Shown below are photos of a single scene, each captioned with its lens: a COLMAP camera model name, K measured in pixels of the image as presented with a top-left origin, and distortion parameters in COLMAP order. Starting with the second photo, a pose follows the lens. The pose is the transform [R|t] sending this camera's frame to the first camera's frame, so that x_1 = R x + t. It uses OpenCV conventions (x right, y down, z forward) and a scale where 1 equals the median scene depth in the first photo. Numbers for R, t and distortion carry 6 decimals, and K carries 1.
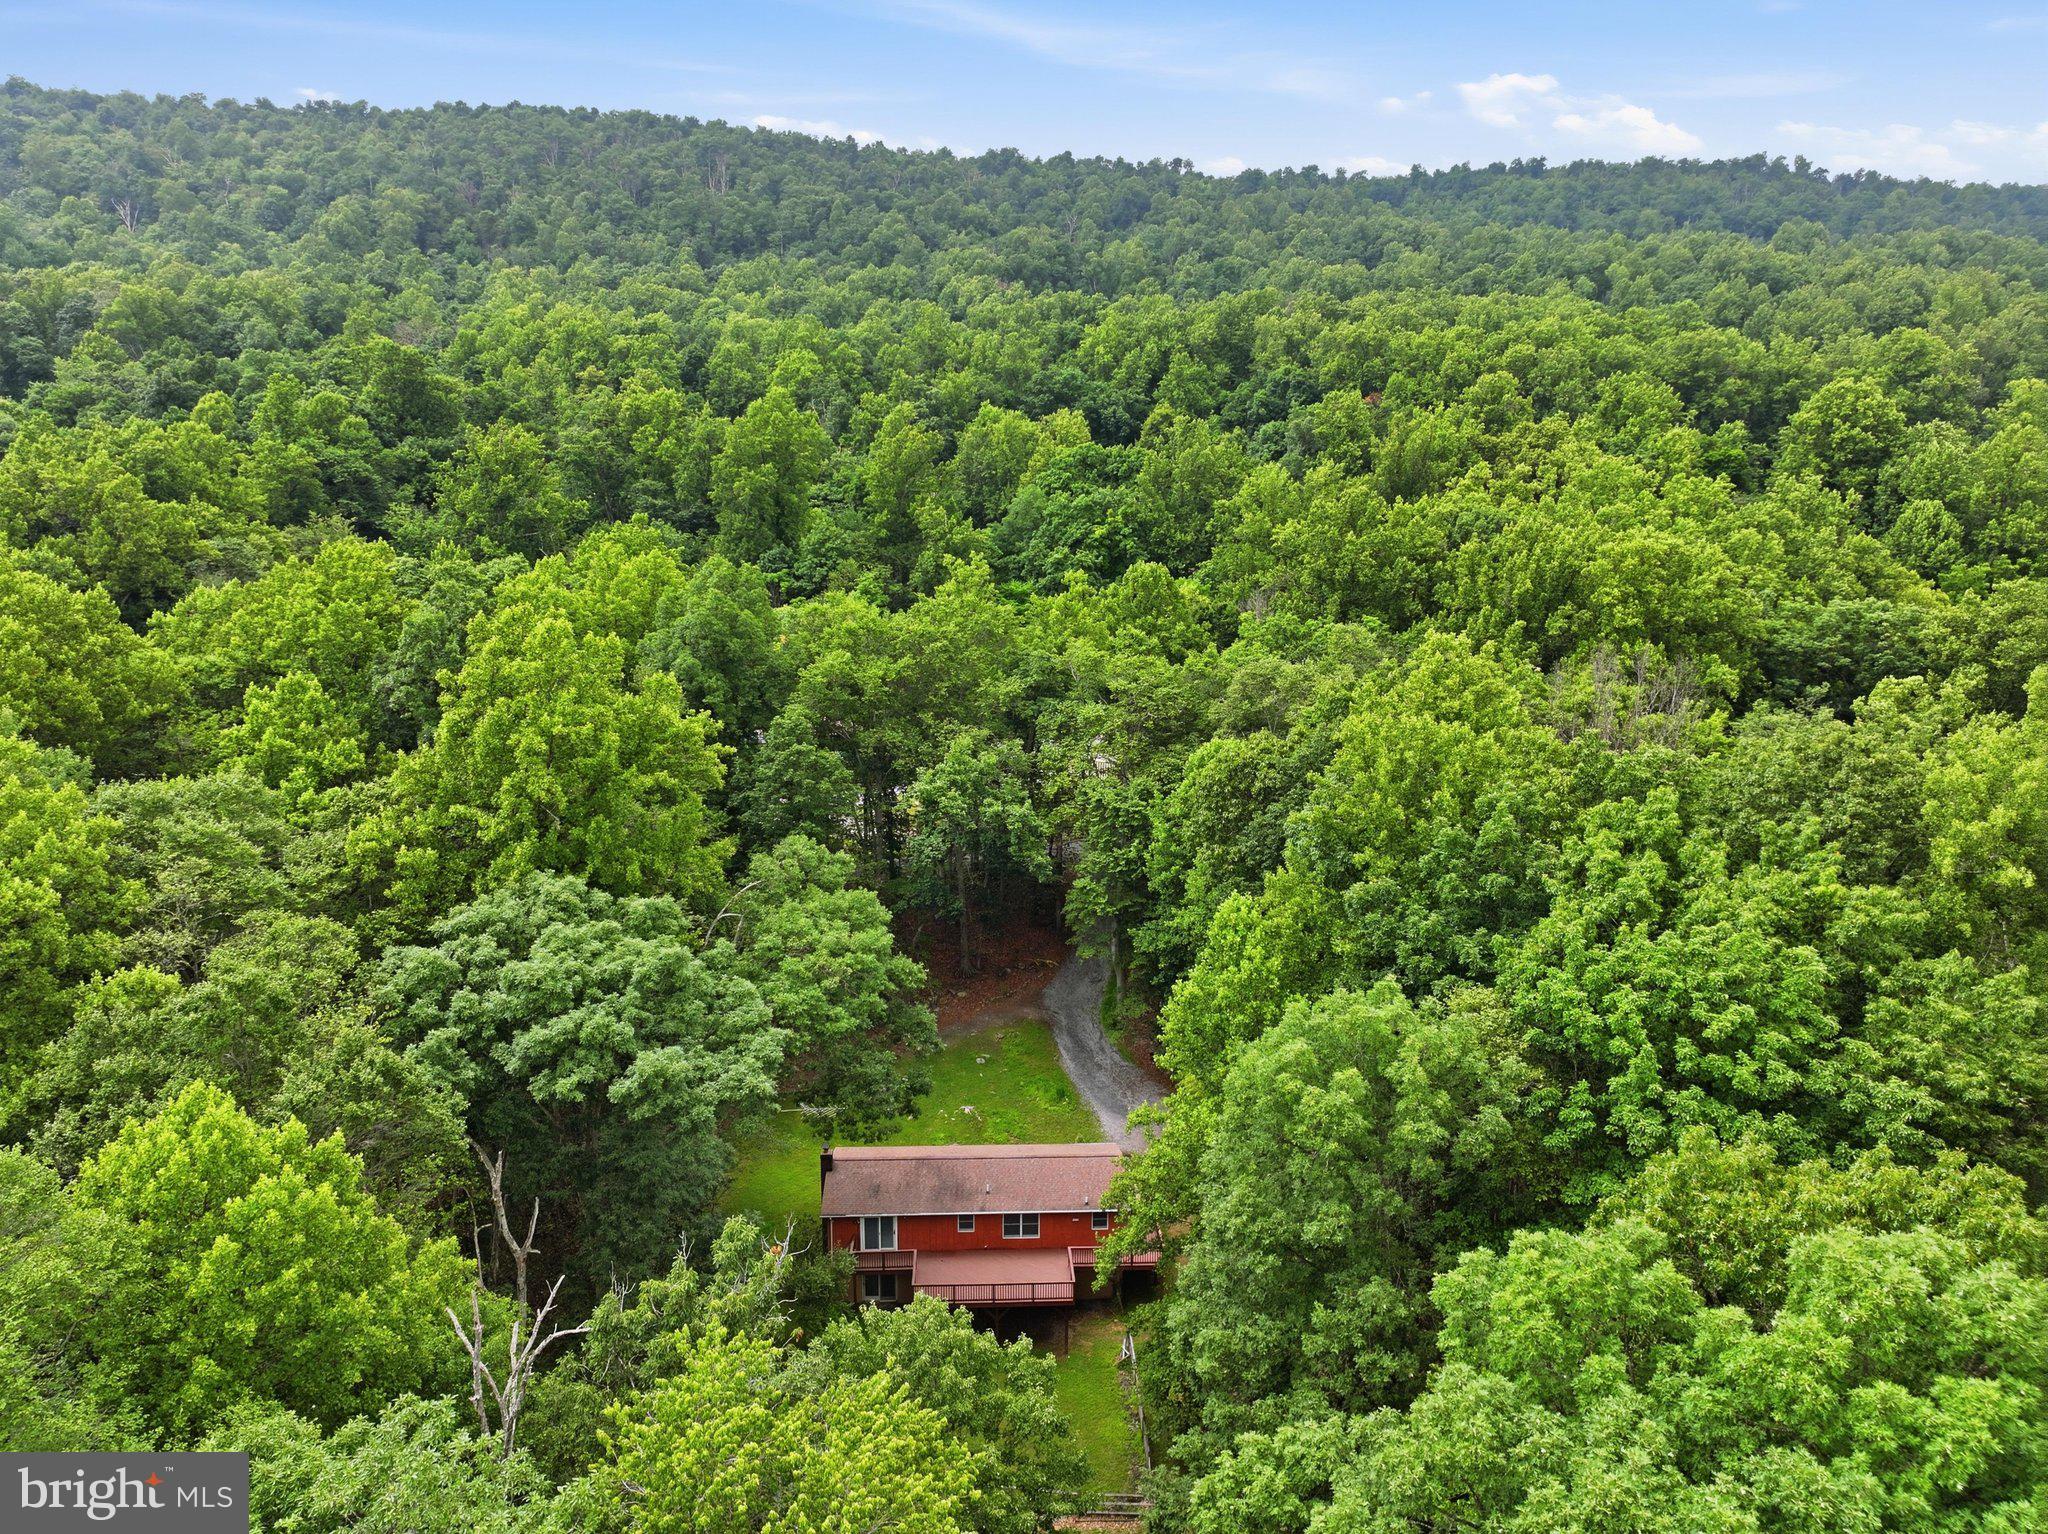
lens RADIAL K [[1443.8, 0, 1024.0], [0, 1443.8, 767.0], [0, 0, 1]] dist [-0.009631, 0.027561]
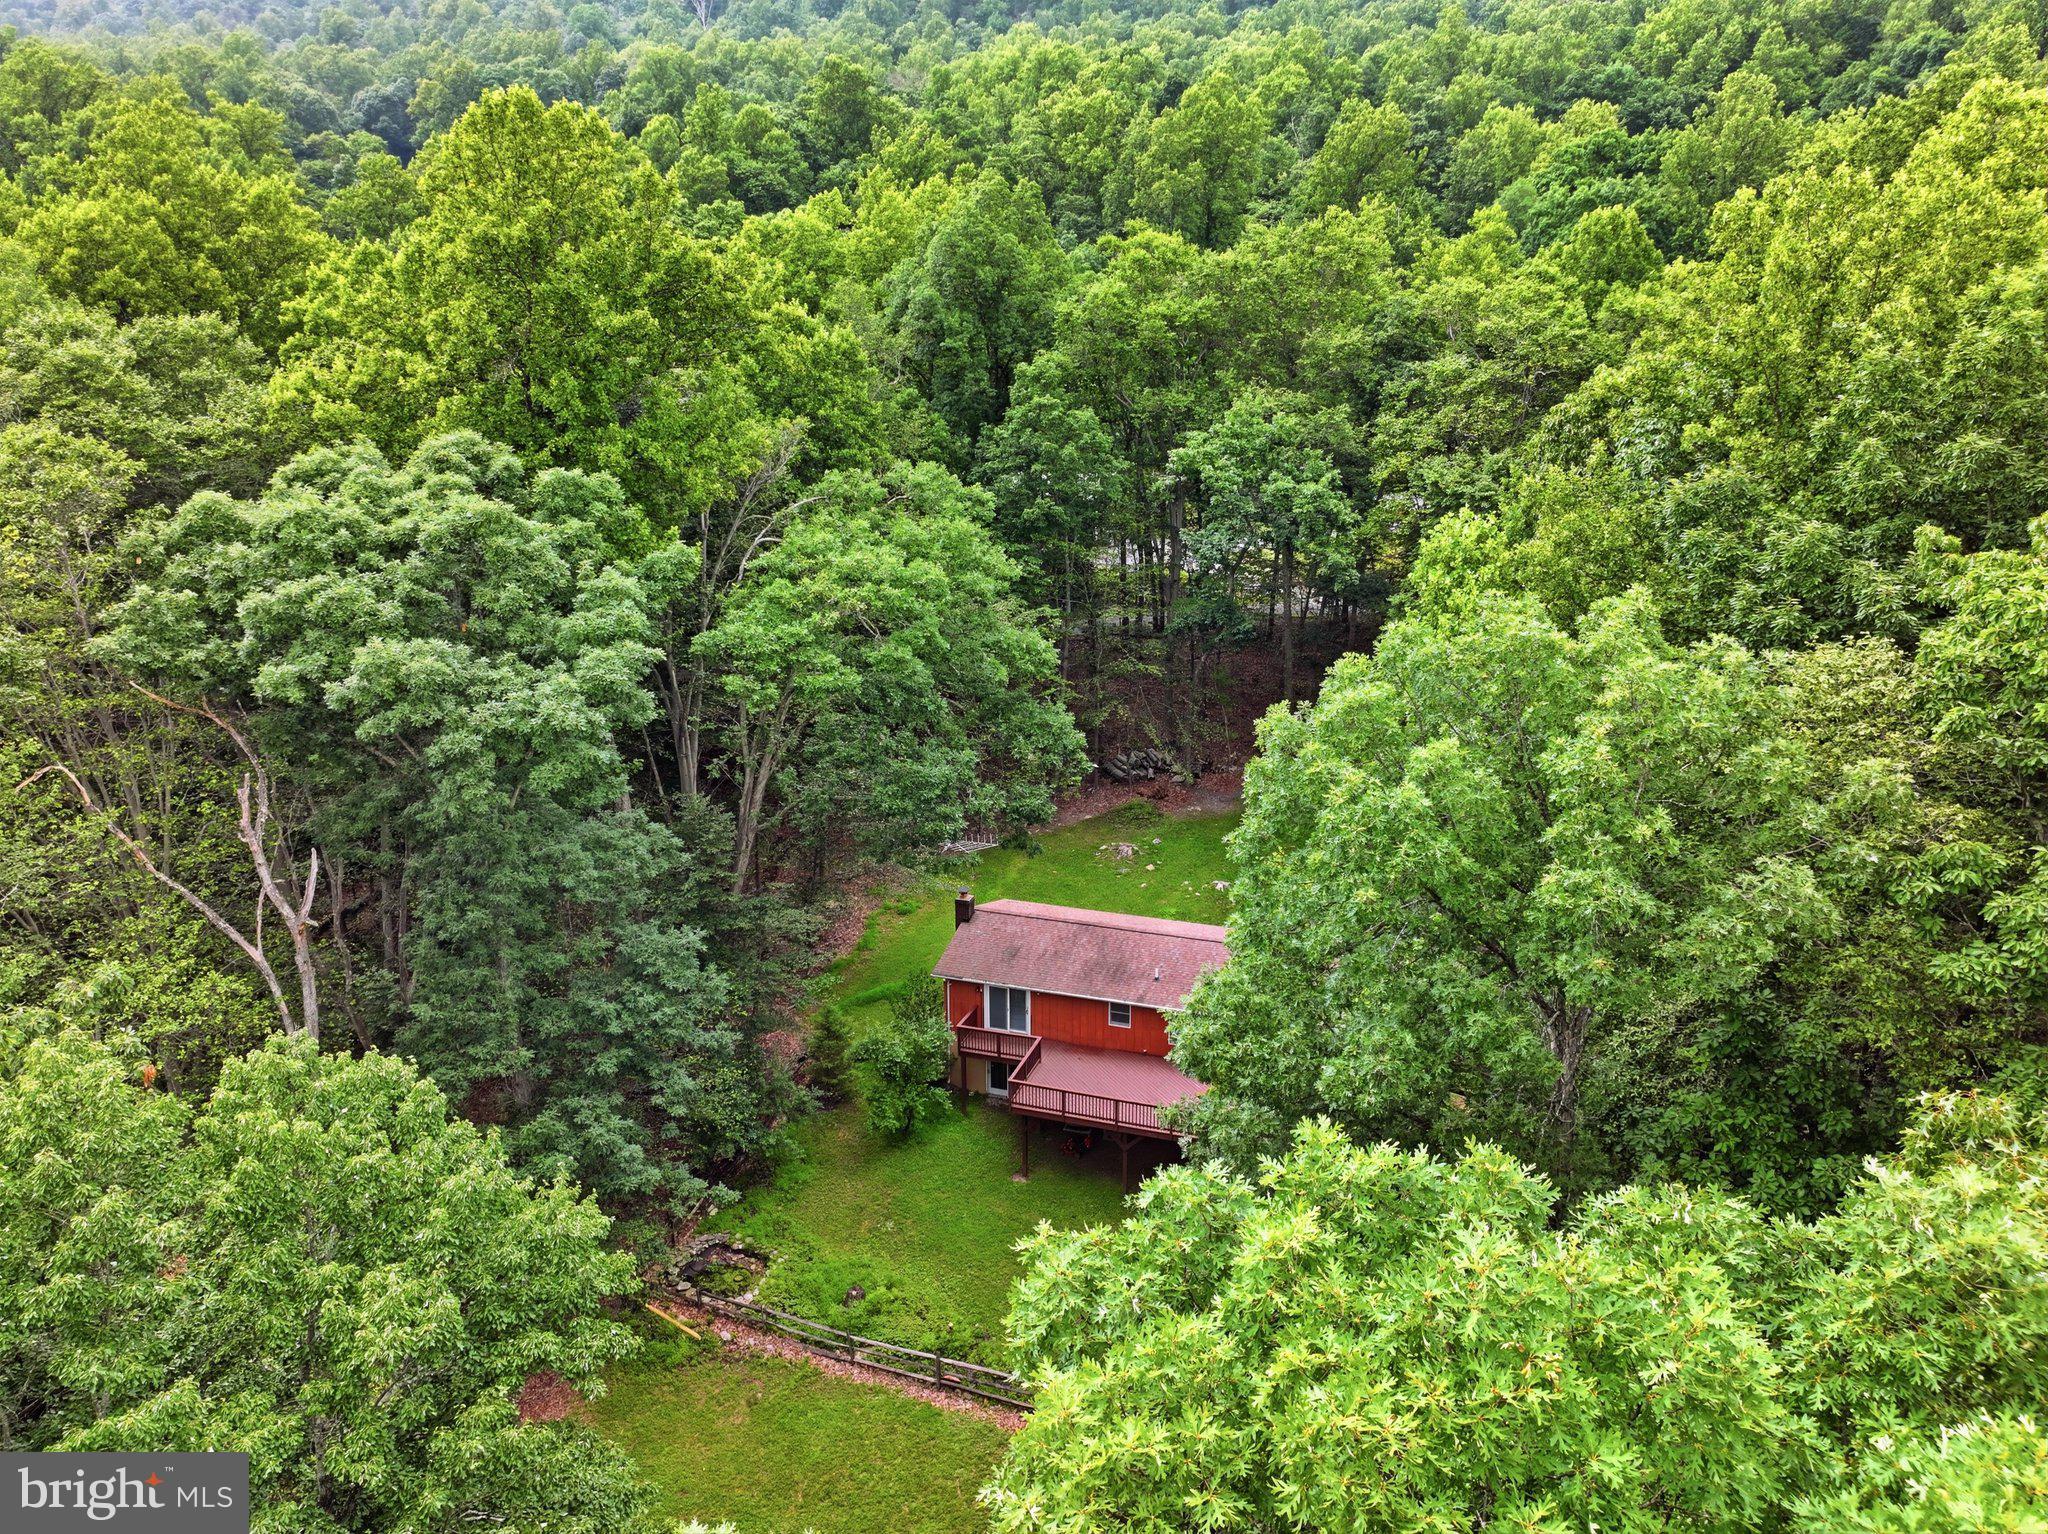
lens RADIAL K [[1443.8, 0, 1024.0], [0, 1443.8, 767.0], [0, 0, 1]] dist [-0.009631, 0.027561]
pose [[0.932779, 0.100305, -0.346211, 0.125249], [-0.057296, 0.989549, 0.132324, 0.080417], [0.355865, -0.103593, 0.928778, 0.260477]]
